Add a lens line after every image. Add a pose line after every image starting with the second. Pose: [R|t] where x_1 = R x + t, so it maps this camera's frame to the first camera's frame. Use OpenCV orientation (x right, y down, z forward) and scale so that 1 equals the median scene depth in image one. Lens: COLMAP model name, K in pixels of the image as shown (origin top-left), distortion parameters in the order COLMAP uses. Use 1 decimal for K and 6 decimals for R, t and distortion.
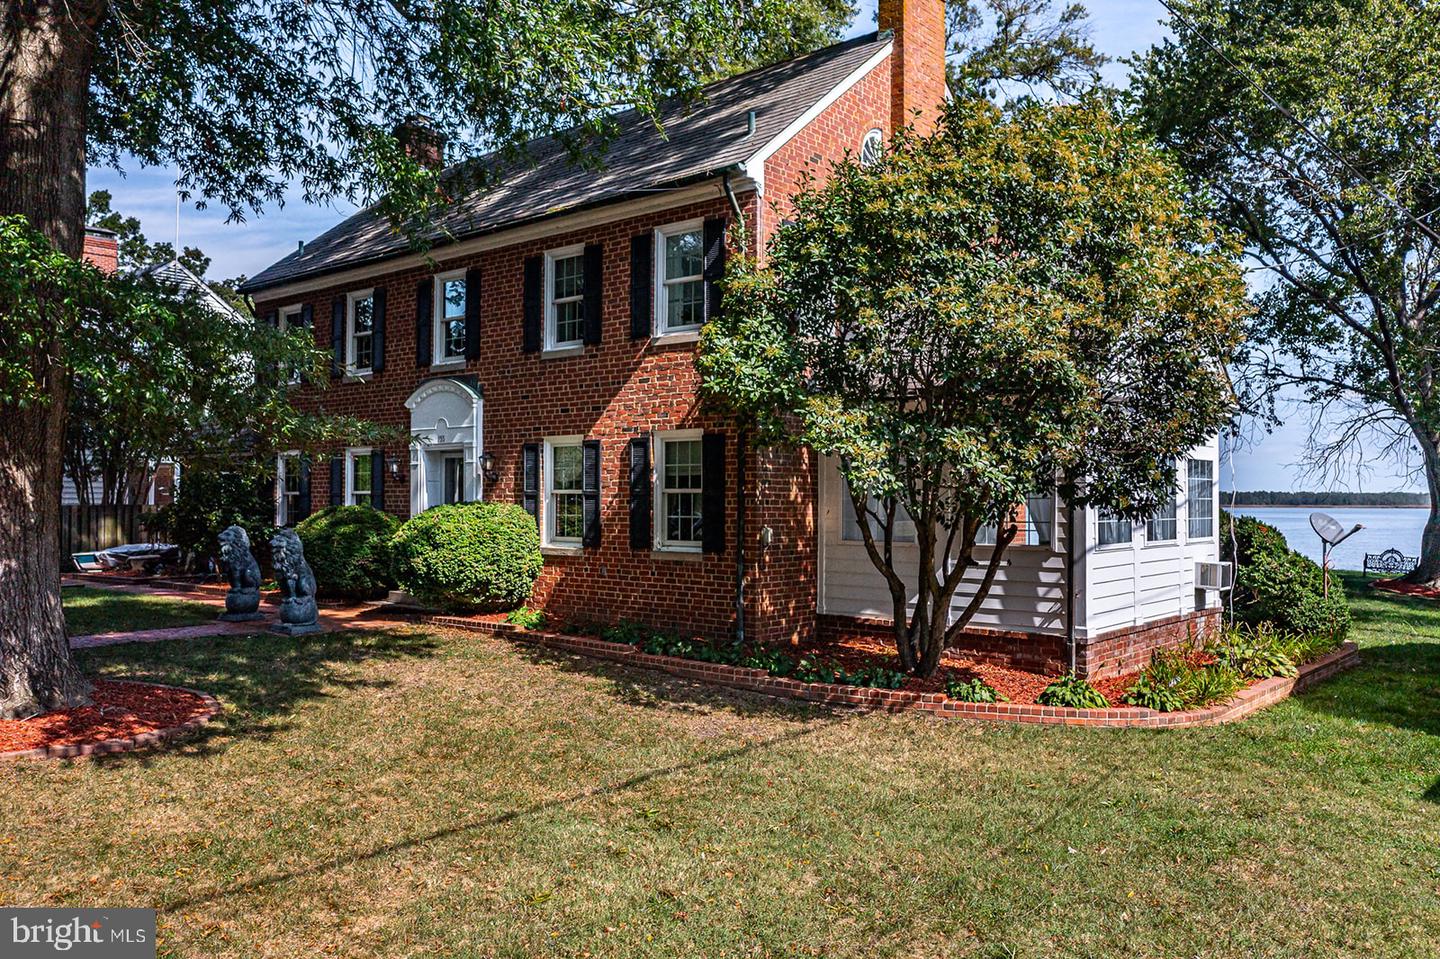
lens RADIAL K [[1137.2, 0, 720.0], [0, 1137.2, 479.5], [0, 0, 1]] dist [-0.015979, 0.003319]
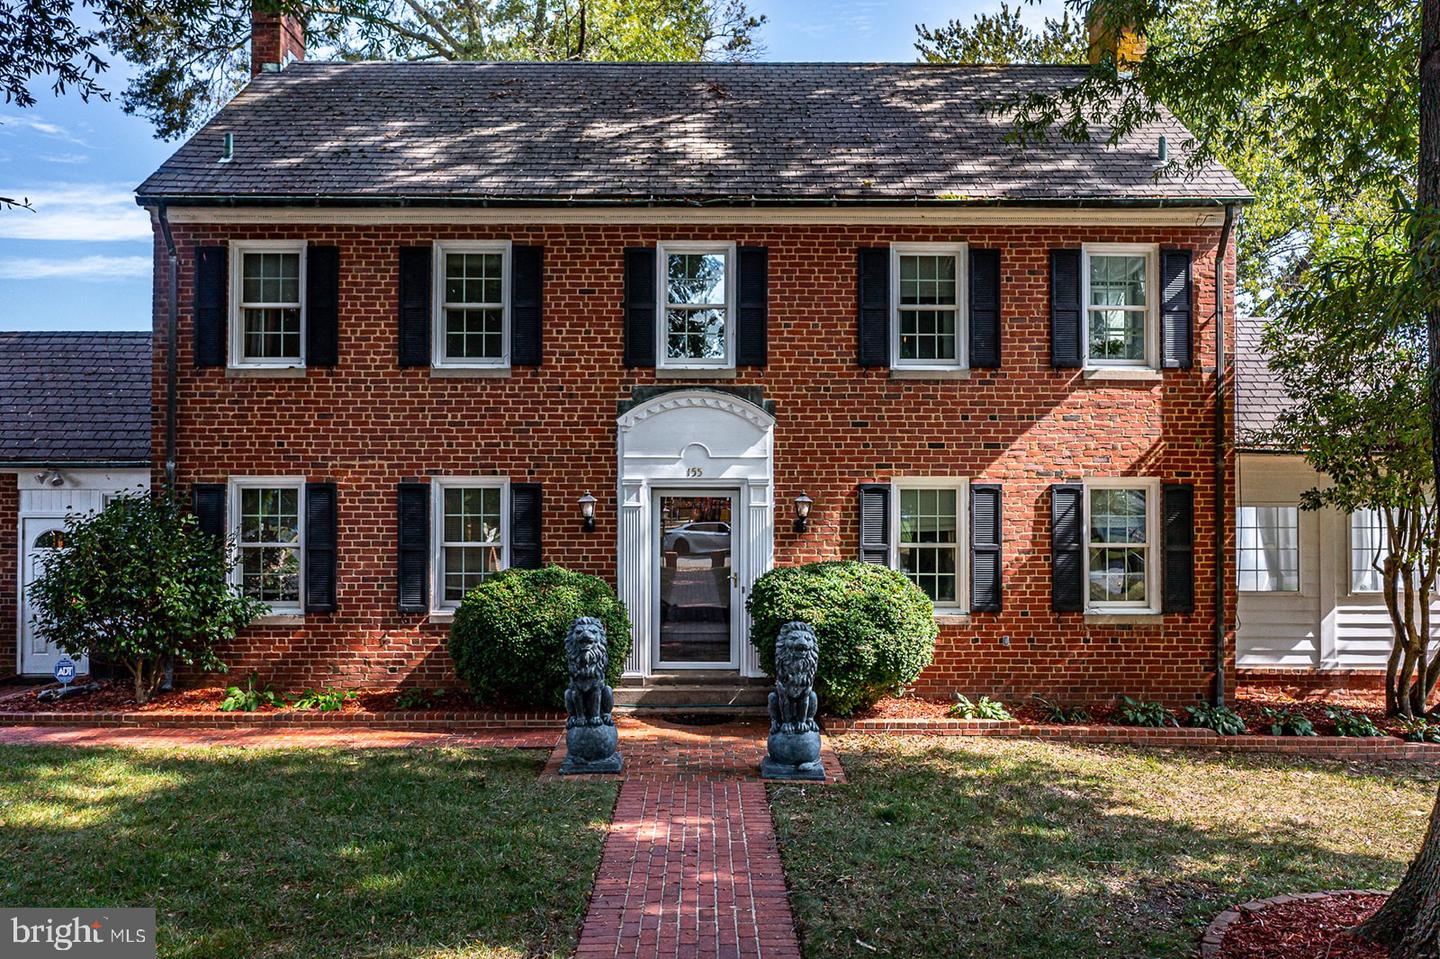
lens RADIAL K [[1137.2, 0, 720.0], [0, 1137.2, 479.5], [0, 0, 1]] dist [-0.015979, 0.003319]
pose [[0.759957, 0.012259, 0.649858, -0.813497], [-0.011919, 0.999917, -0.004925, -0.032038], [-0.649864, -0.004003, 0.760040, 0.506207]]
